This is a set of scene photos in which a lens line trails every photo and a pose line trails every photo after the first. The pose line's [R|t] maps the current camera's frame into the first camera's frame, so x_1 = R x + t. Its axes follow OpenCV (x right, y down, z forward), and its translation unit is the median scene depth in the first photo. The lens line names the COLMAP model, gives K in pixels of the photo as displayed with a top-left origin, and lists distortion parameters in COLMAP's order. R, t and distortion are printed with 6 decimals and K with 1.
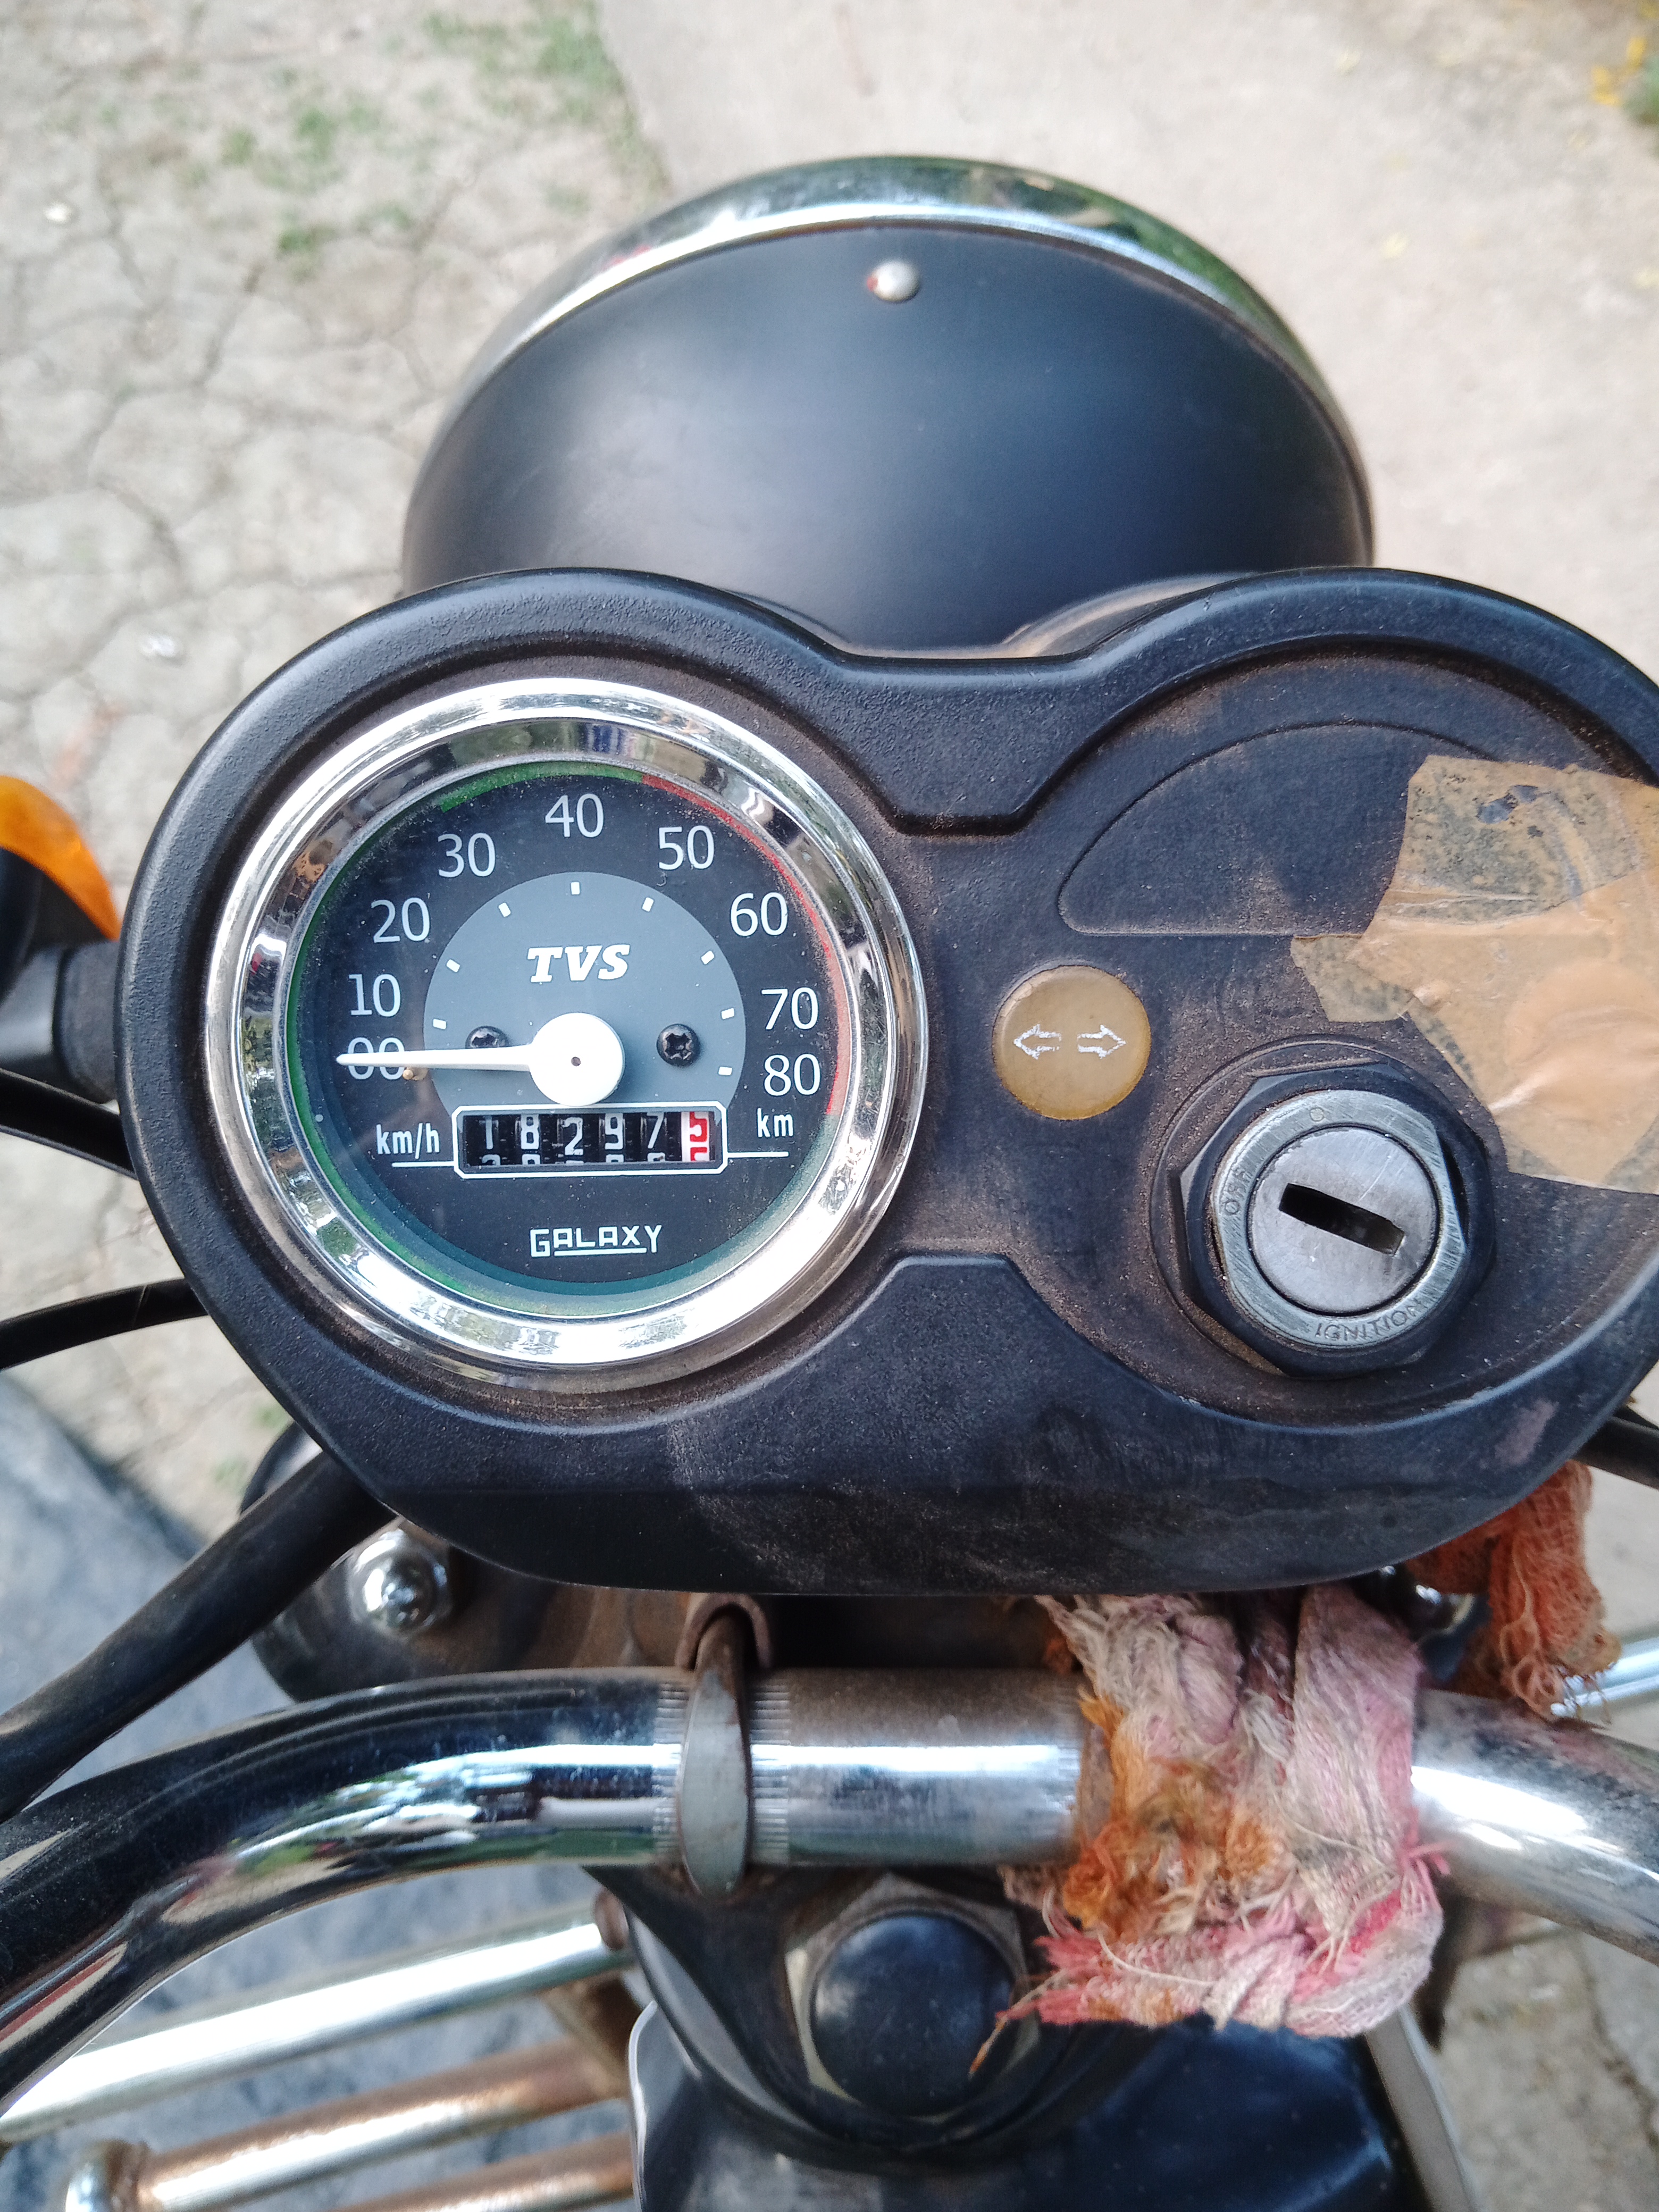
lens RADIAL K [[1823.9, 0, 832.4], [0, 1823.9, 1091.0], [0, 0, 1]] dist [0.098655, -0.188194]
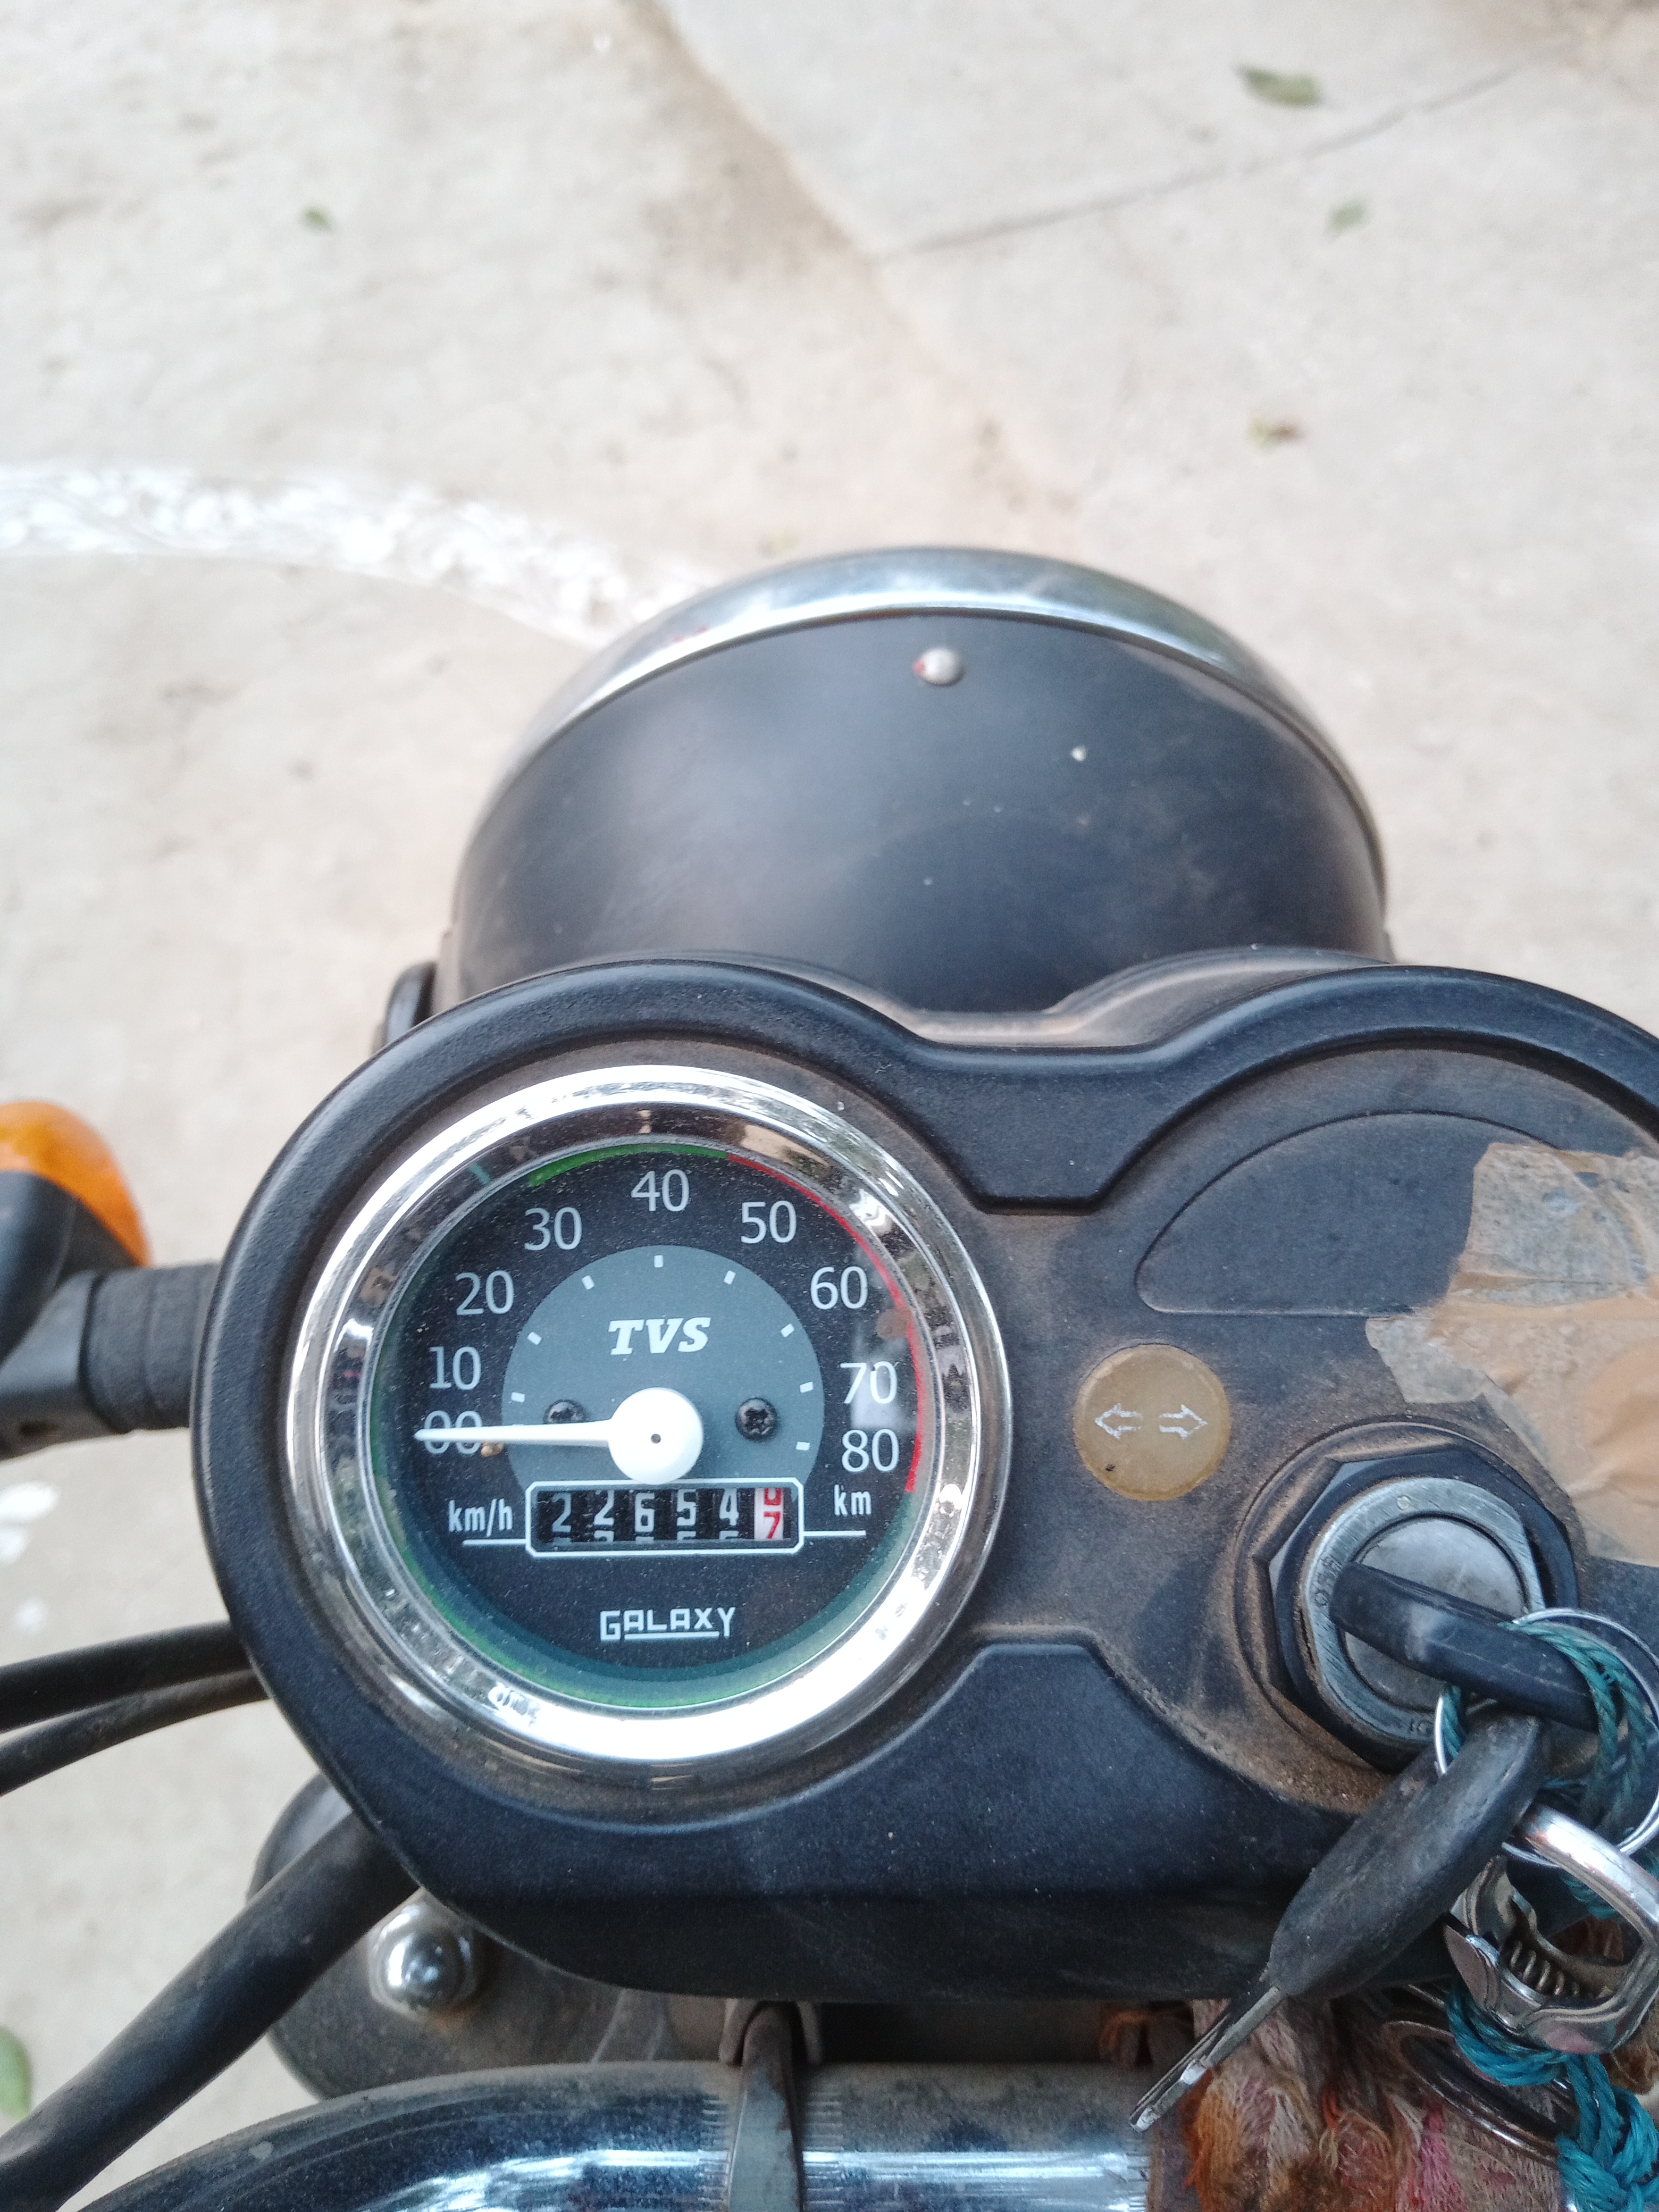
lens RADIAL K [[1823.9, 0, 840.0], [0, 1823.9, 1059.6], [0, 0, 1]] dist [0.098655, -0.188194]
pose [[0.999821, 0.009815, 0.016198, -0.057282], [-0.007133, 0.987416, -0.157985, -0.061751], [-0.017545, 0.157841, 0.987309, -0.017426]]
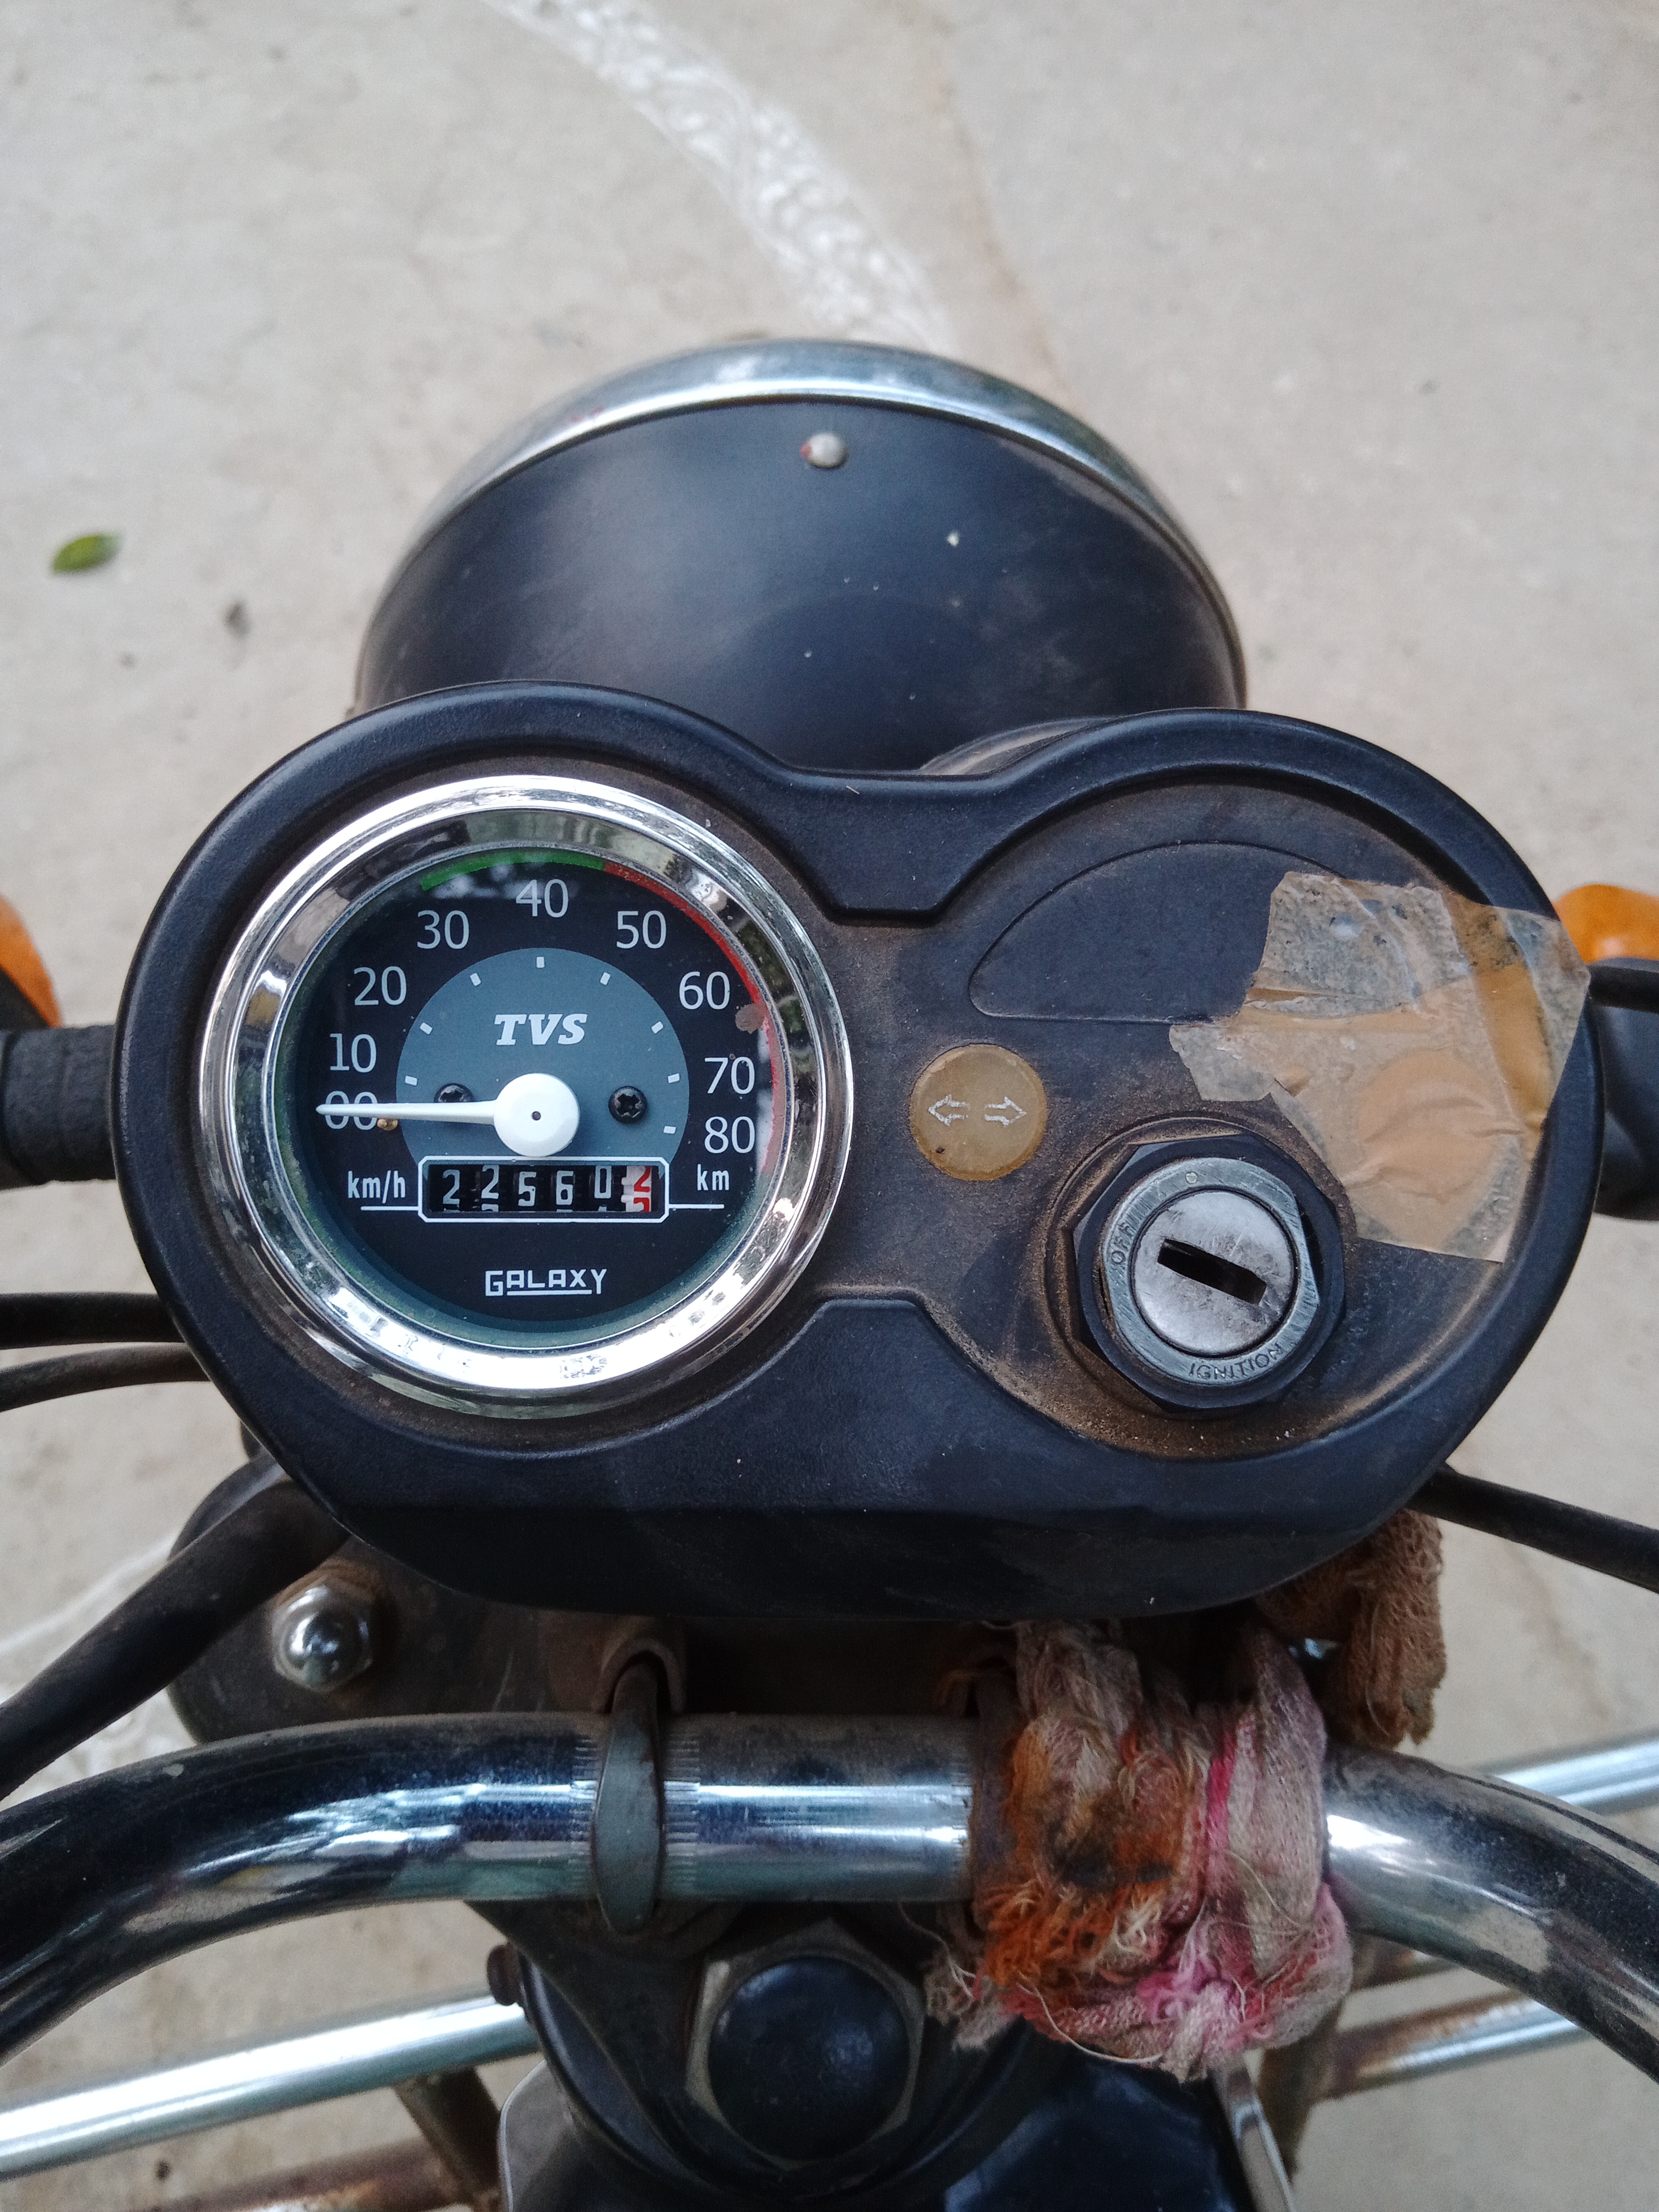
lens RADIAL K [[1823.9, 0, 842.9], [0, 1823.9, 1084.3], [0, 0, 1]] dist [0.098655, -0.188194]
pose [[0.997488, 0.027985, 0.065068, -0.026706], [-0.022765, 0.996565, -0.079627, 0.047772], [-0.067073, 0.077946, 0.994699, -0.116161]]
